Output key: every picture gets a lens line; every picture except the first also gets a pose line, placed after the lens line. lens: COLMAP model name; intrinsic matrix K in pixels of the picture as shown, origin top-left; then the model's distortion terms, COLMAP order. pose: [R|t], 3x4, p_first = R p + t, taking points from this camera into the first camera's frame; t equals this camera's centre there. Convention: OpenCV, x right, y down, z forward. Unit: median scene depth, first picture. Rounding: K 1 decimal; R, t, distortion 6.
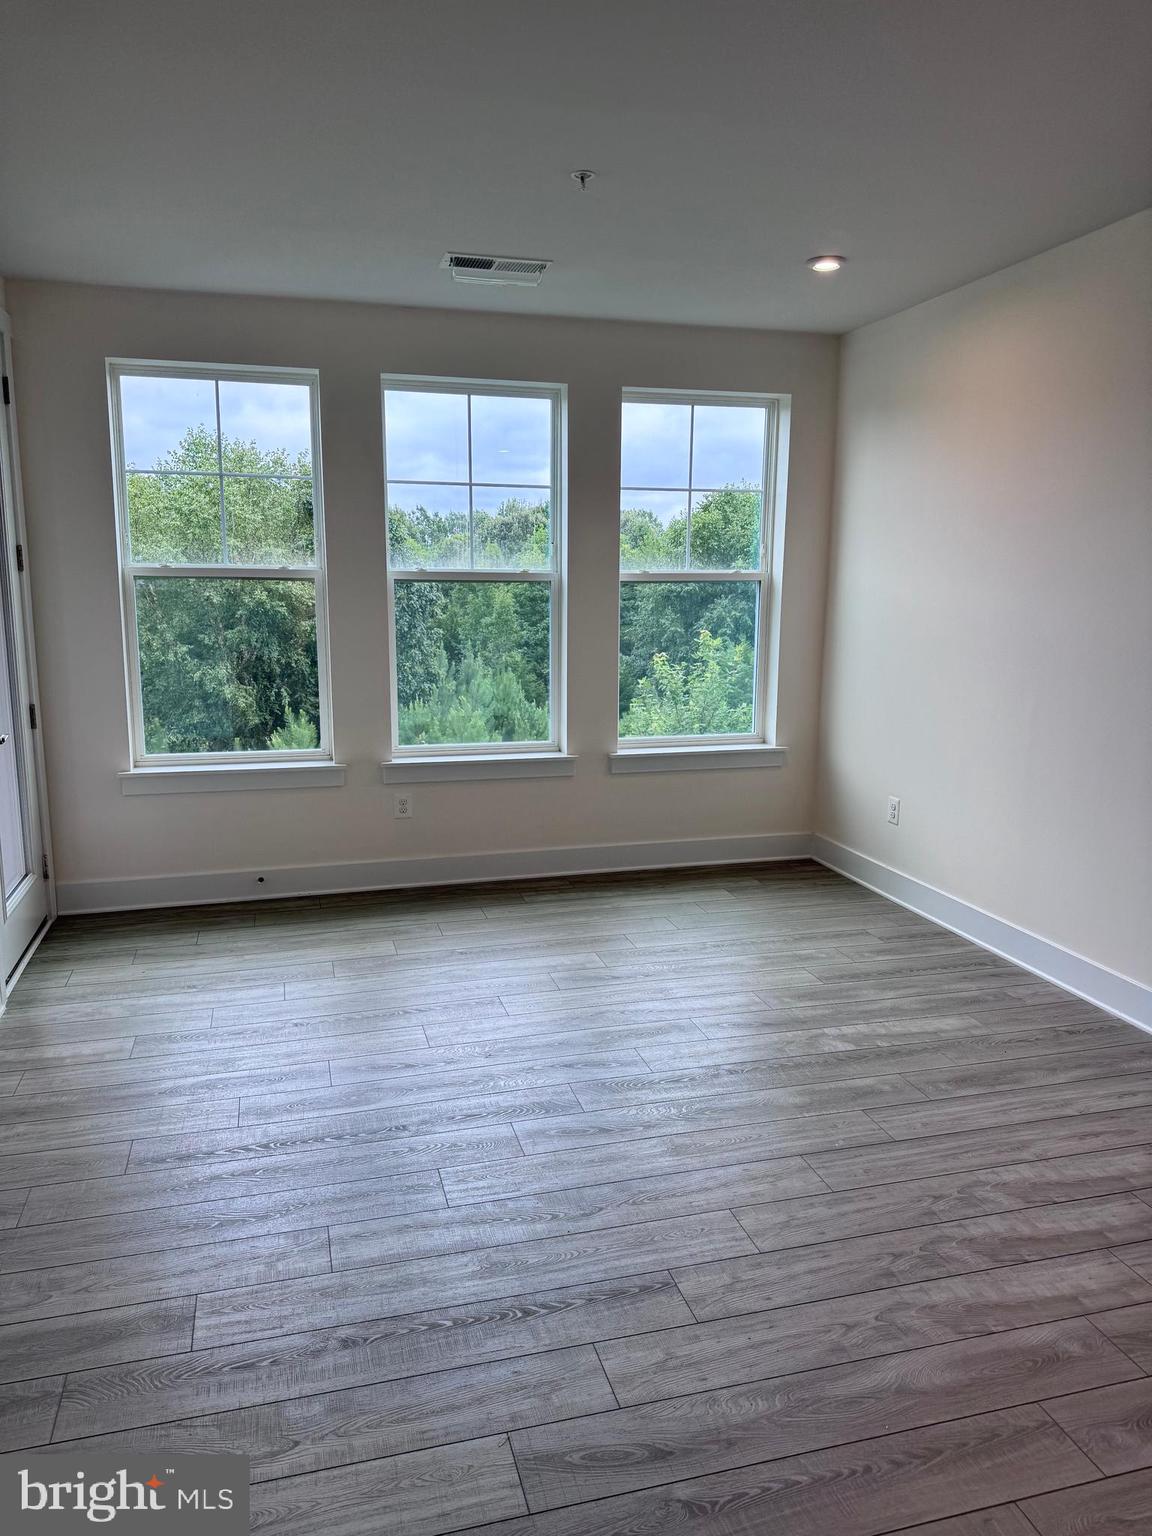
lens RADIAL K [[1067.8, 0, 576.0], [0, 1067.8, 768.0], [0, 0, 1]] dist [0.123717, -0.218663]
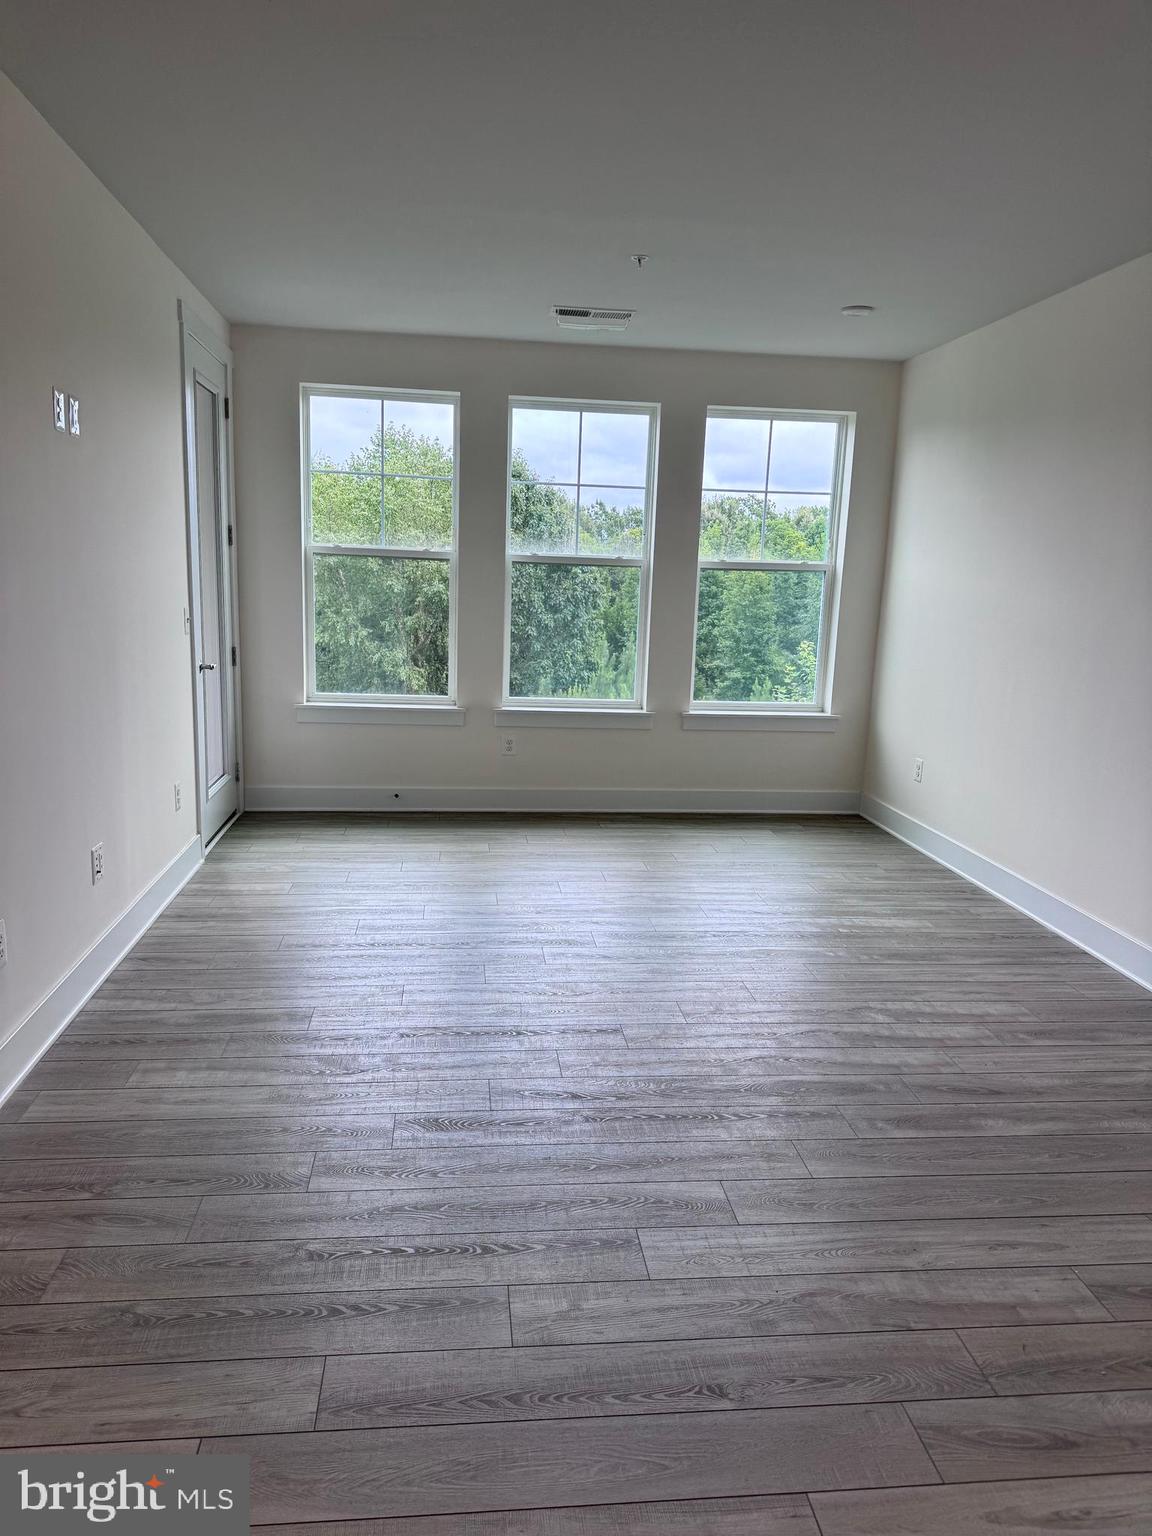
lens RADIAL K [[1067.8, 0, 576.0], [0, 1067.8, 768.0], [0, 0, 1]] dist [0.123717, -0.218663]
pose [[0.986902, 0.056476, -0.151112, 0.107735], [-0.055828, 0.998404, 0.008531, 0.049357], [0.151353, 0.000017, 0.988480, -0.217914]]
